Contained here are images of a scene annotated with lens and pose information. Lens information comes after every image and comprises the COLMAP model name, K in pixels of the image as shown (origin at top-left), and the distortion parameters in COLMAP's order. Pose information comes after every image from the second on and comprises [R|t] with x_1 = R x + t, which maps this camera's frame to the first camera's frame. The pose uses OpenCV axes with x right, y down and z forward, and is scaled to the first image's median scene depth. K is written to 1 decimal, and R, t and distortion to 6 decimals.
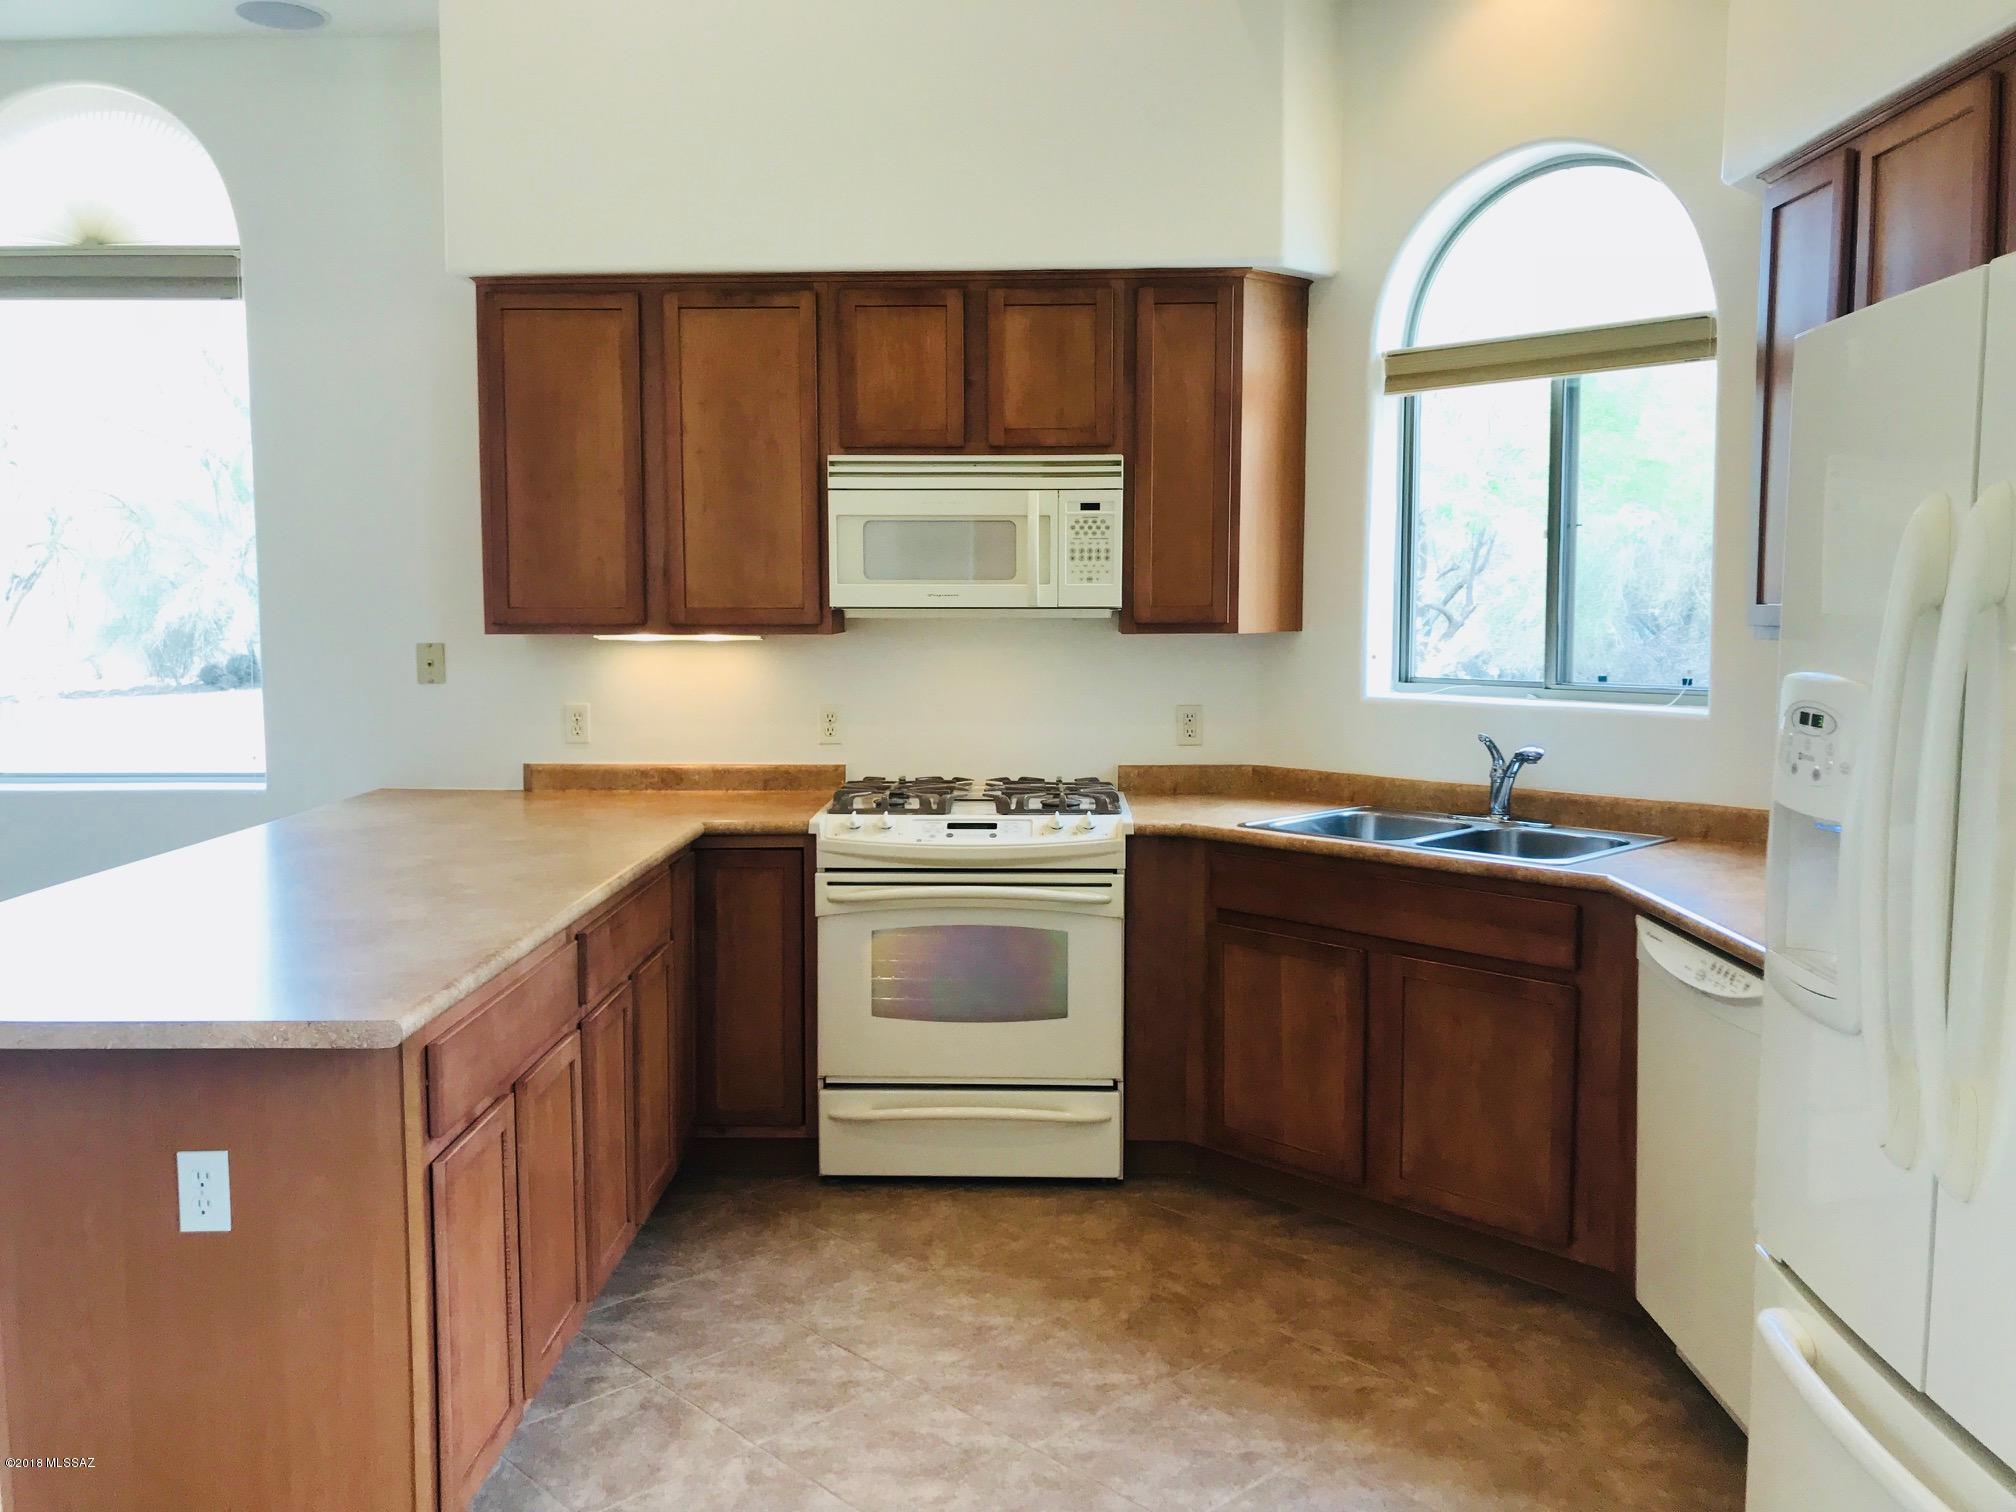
lens RADIAL K [[1651.6, 0, 999.6], [0, 1651.6, 744.6], [0, 0, 1]] dist [0.090429, -0.161747]
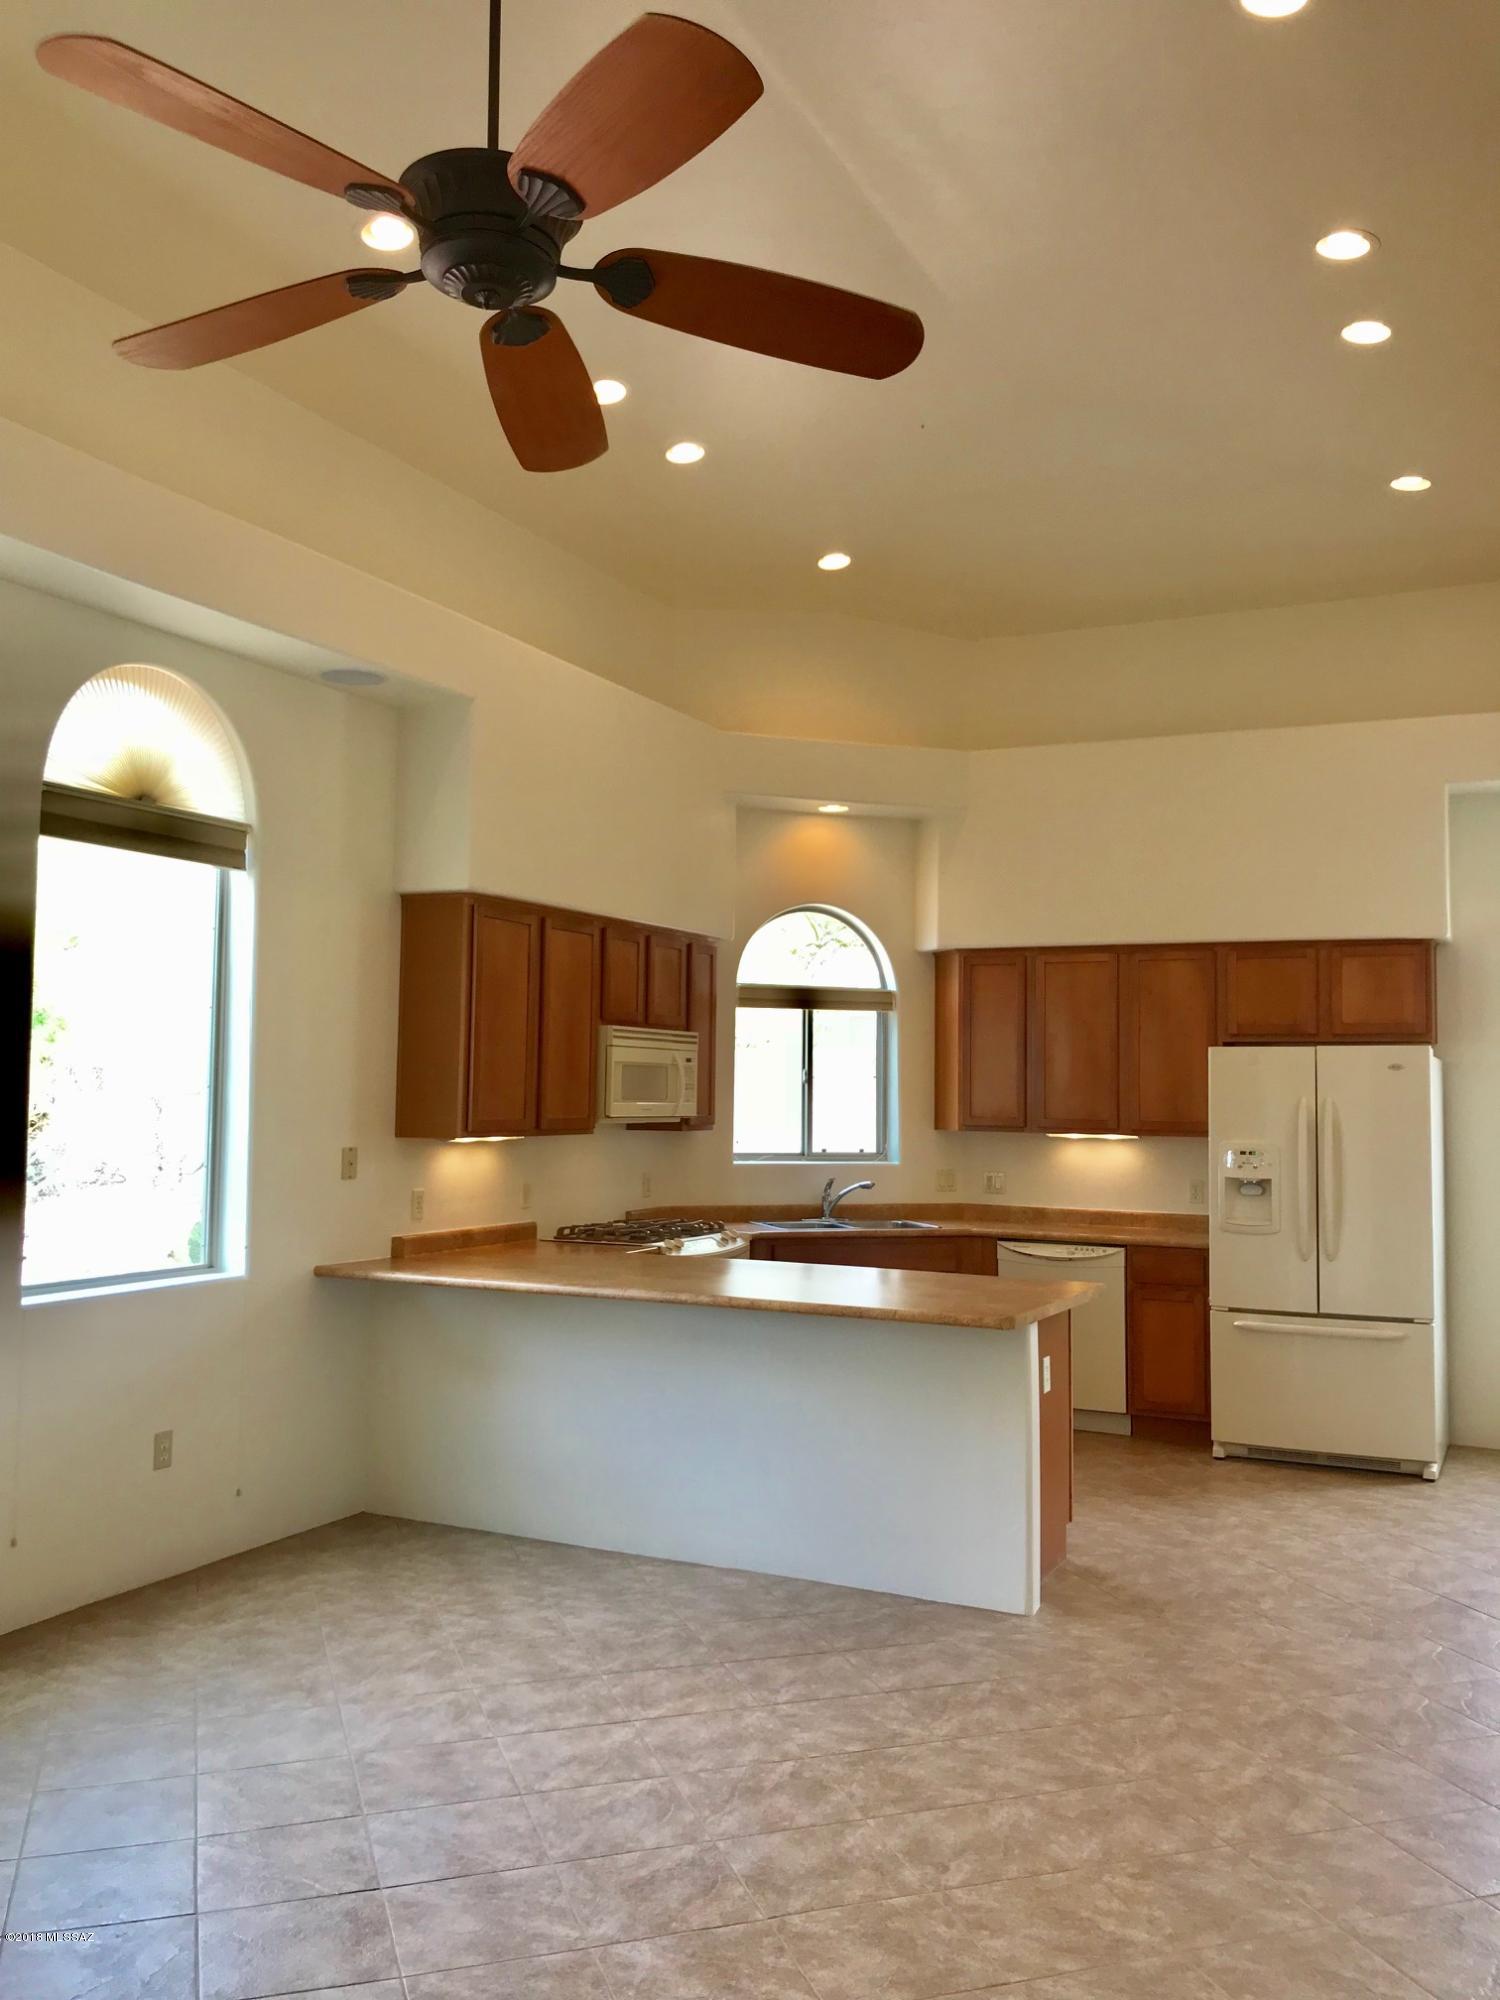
lens RADIAL K [[1645.7, 0, 763.9], [0, 1645.7, 997.8], [0, 0, 1]] dist [0.040654, -0.045953]
pose [[0.418040, 0.059630, 0.906469, -1.514742], [0.067695, 0.993024, -0.096543, -0.034372], [-0.905903, 0.101722, 0.411087, 0.193406]]
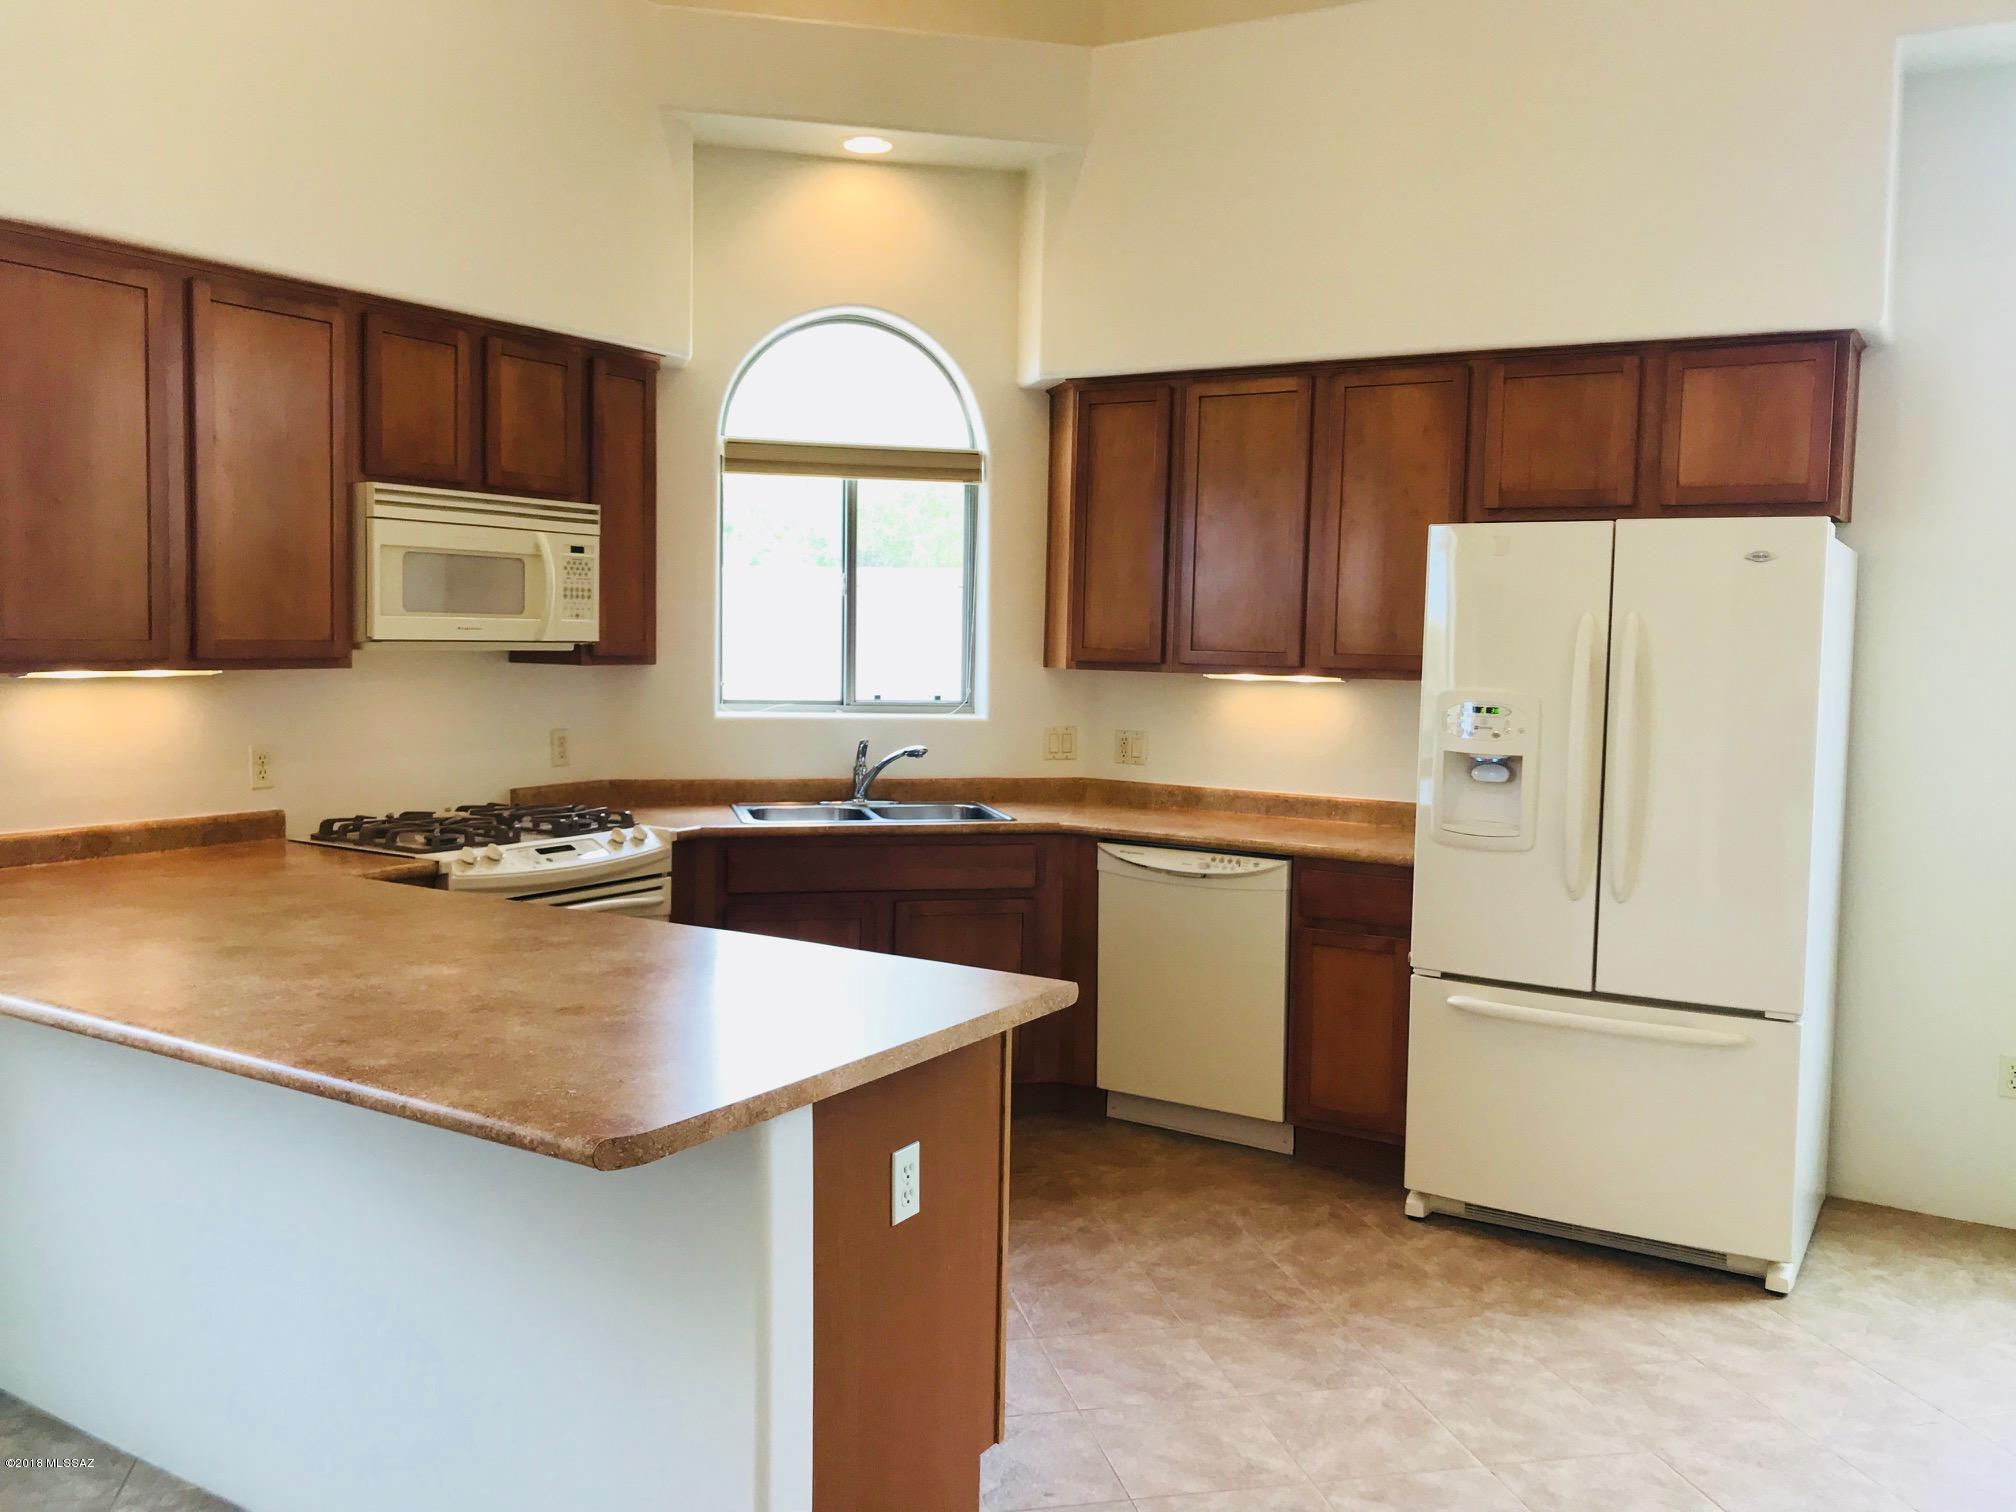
lens RADIAL K [[1658.9, 0, 993.0], [0, 1658.9, 742.9], [0, 0, 1]] dist [0.040654, -0.045953]
pose [[0.509777, -0.048718, 0.858926, -0.755201], [0.057311, 0.998101, 0.022598, -0.025430], [-0.858396, 0.037706, 0.511600, 0.205565]]
